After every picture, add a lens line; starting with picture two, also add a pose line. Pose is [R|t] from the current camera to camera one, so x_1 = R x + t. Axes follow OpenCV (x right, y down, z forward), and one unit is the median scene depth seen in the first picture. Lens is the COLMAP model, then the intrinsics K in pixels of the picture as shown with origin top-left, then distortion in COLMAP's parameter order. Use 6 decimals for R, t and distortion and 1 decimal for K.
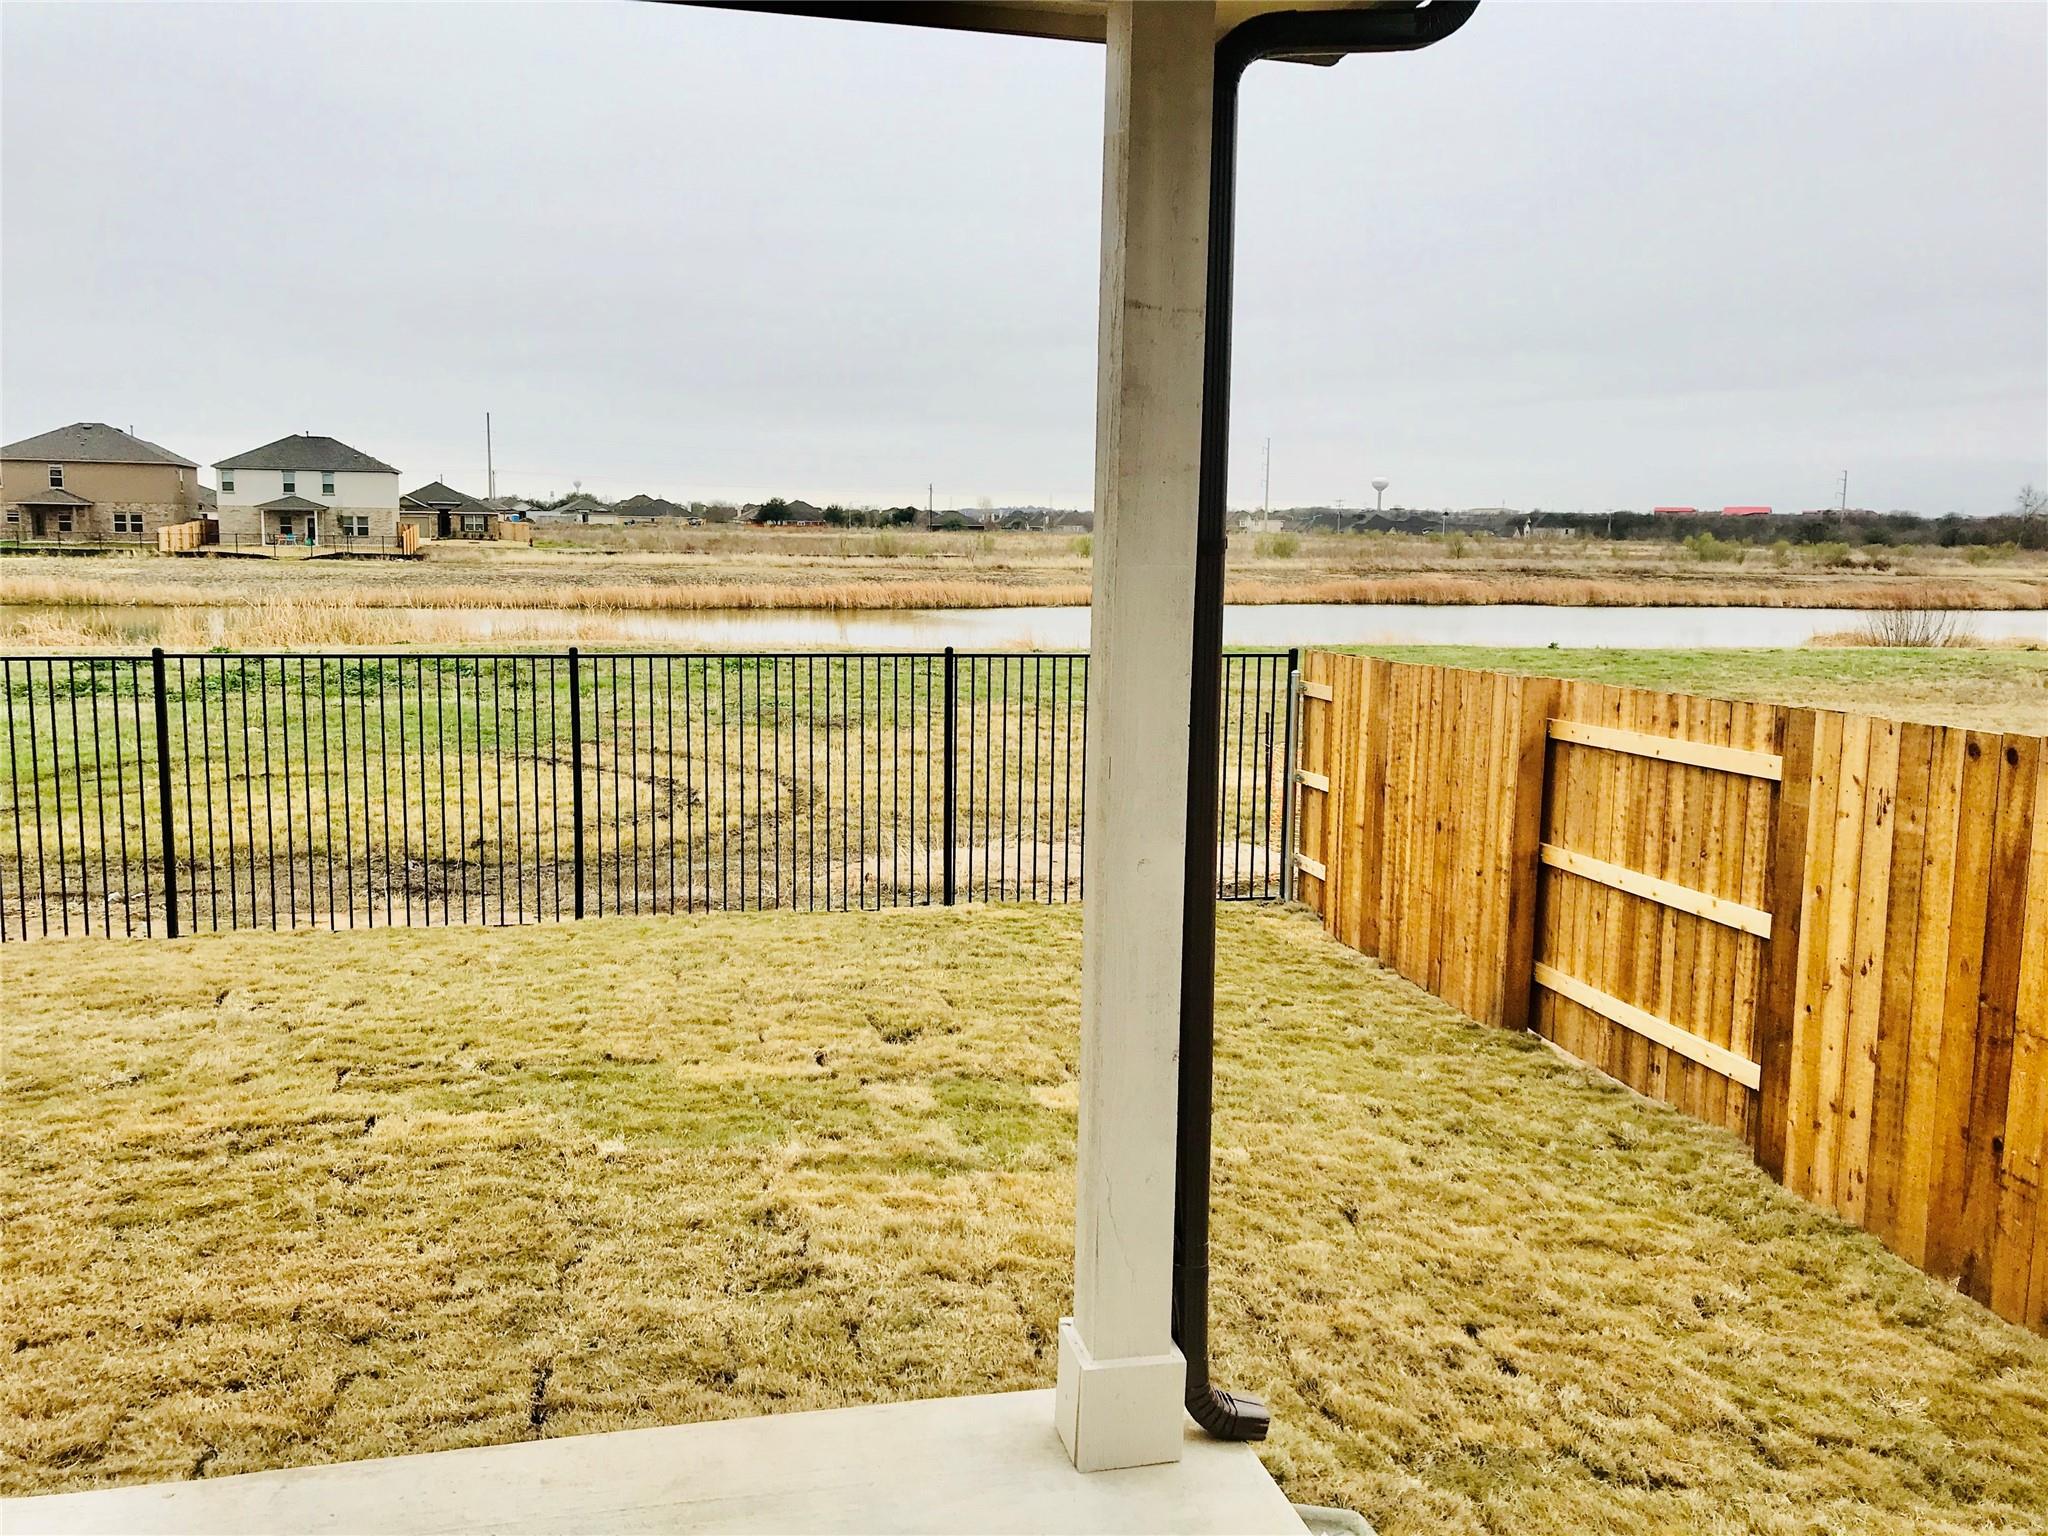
lens RADIAL K [[1685.5, 0, 1022.4], [0, 1685.5, 762.0], [0, 0, 1]] dist [0.041537, -0.034957]
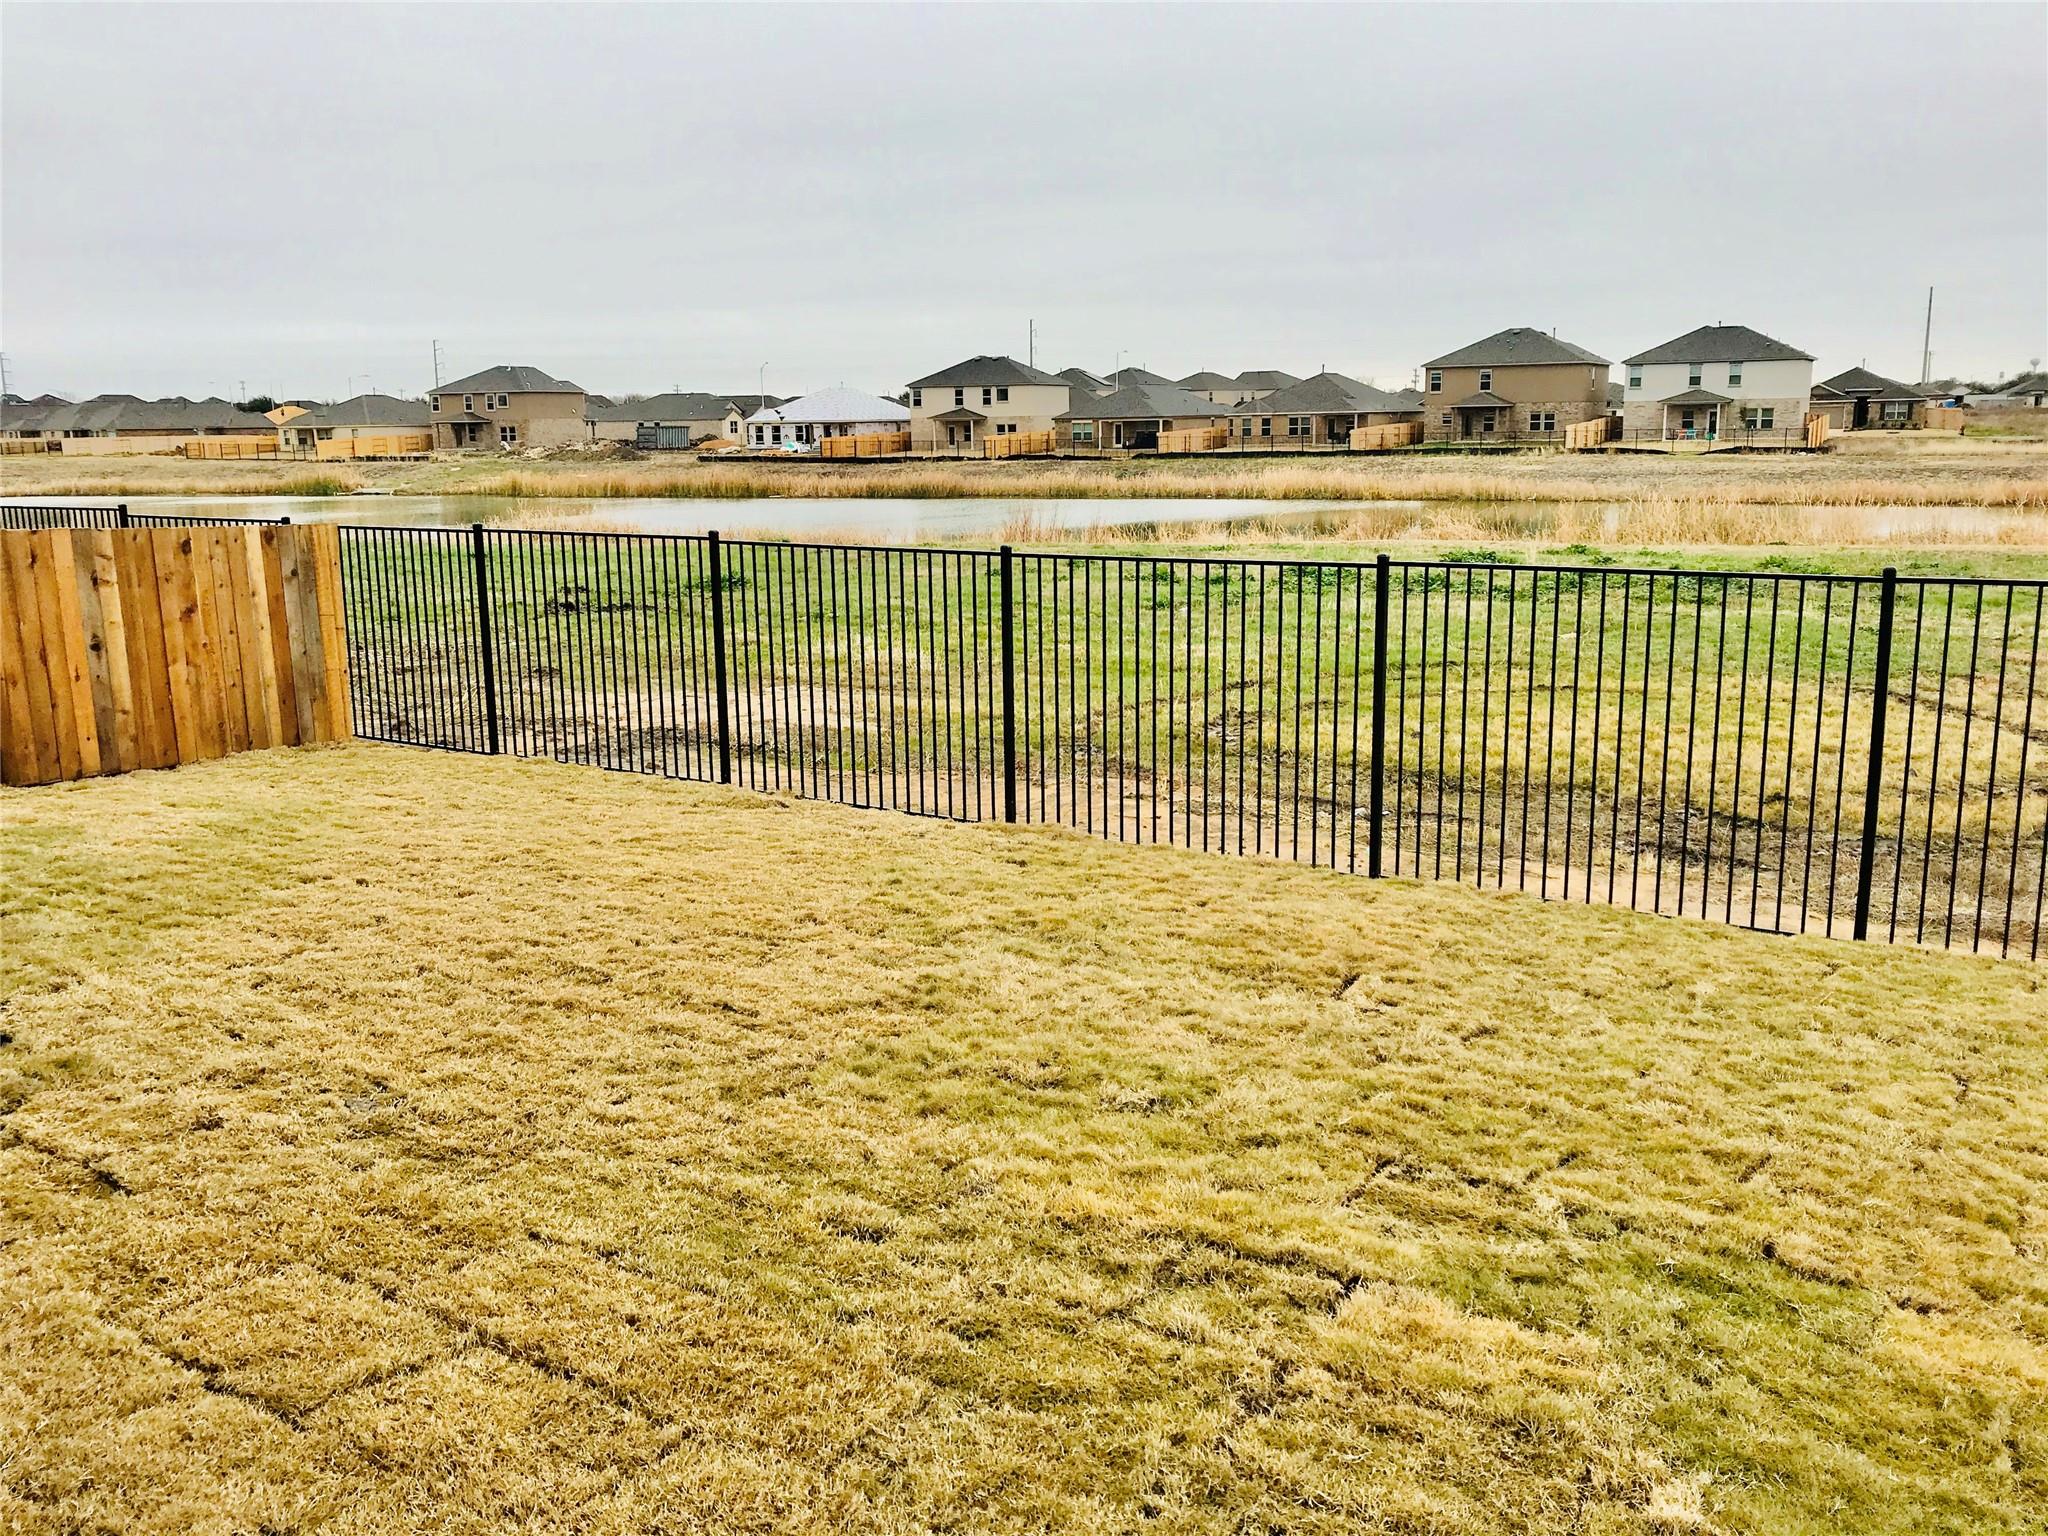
lens RADIAL K [[1685.5, 0, 1027.5], [0, 1685.5, 735.2], [0, 0, 1]] dist [0.041537, -0.034957]
pose [[0.710717, 0.105074, -0.695587, -0.008213], [-0.073535, 0.994462, 0.075087, -0.012627], [0.699624, -0.002216, 0.714507, 0.117460]]
